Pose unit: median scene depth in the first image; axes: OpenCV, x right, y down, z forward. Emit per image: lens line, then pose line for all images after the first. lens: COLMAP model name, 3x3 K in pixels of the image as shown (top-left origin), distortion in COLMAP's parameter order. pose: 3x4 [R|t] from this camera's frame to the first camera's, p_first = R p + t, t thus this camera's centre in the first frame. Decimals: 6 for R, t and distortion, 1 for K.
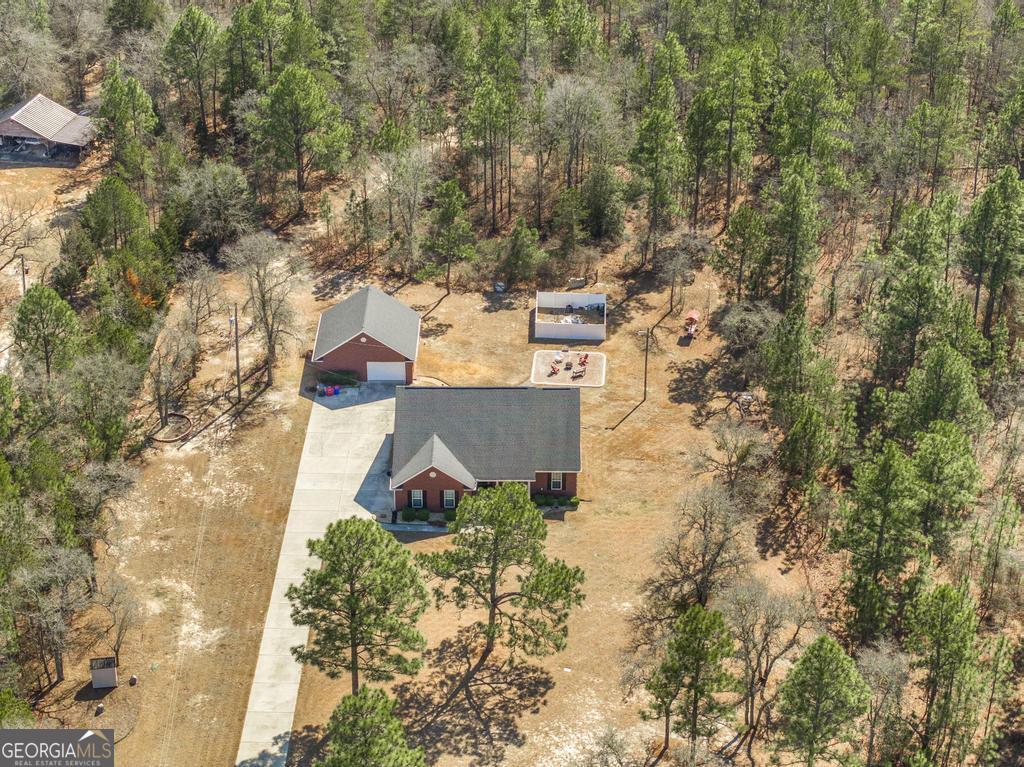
lens RADIAL K [[2076.5, 0, 512.0], [0, 2076.5, 383.5], [0, 0, 1]] dist [-0.008068, 0.038314]
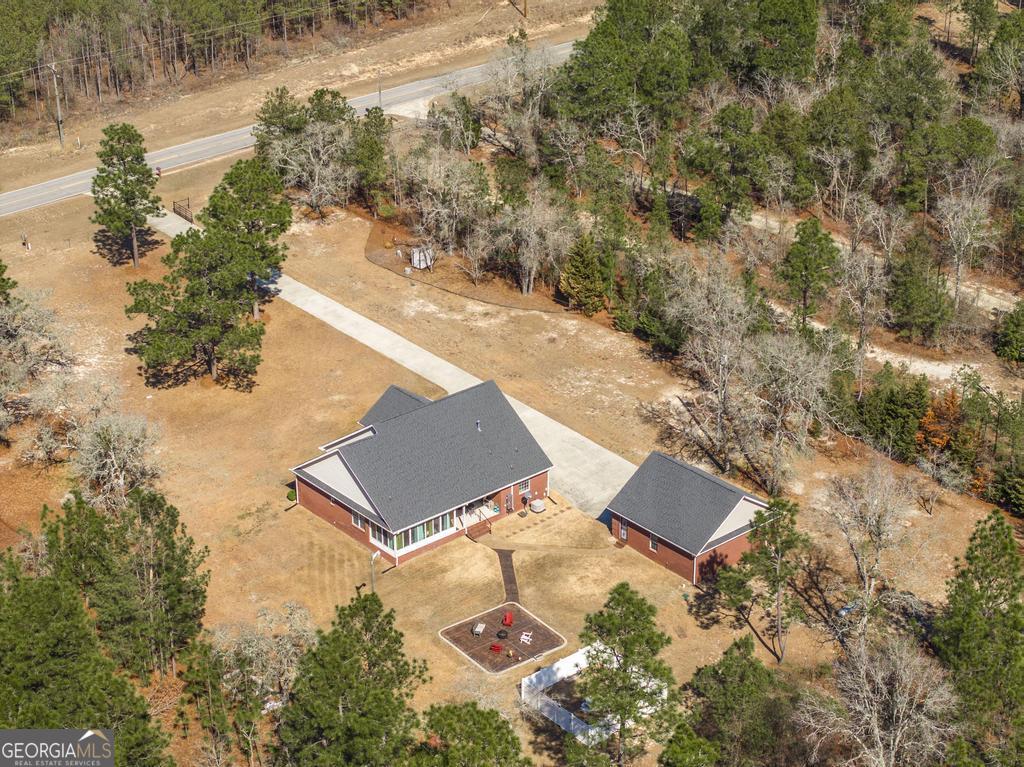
lens RADIAL K [[2076.5, 0, 512.0], [0, 2076.5, 383.5], [0, 0, 1]] dist [-0.008068, 0.038314]
pose [[-0.752762, 0.296343, -0.587819, 0.445253], [-0.308831, 0.629603, 0.712898, -0.609805], [0.581355, 0.718179, -0.382421, 1.246703]]
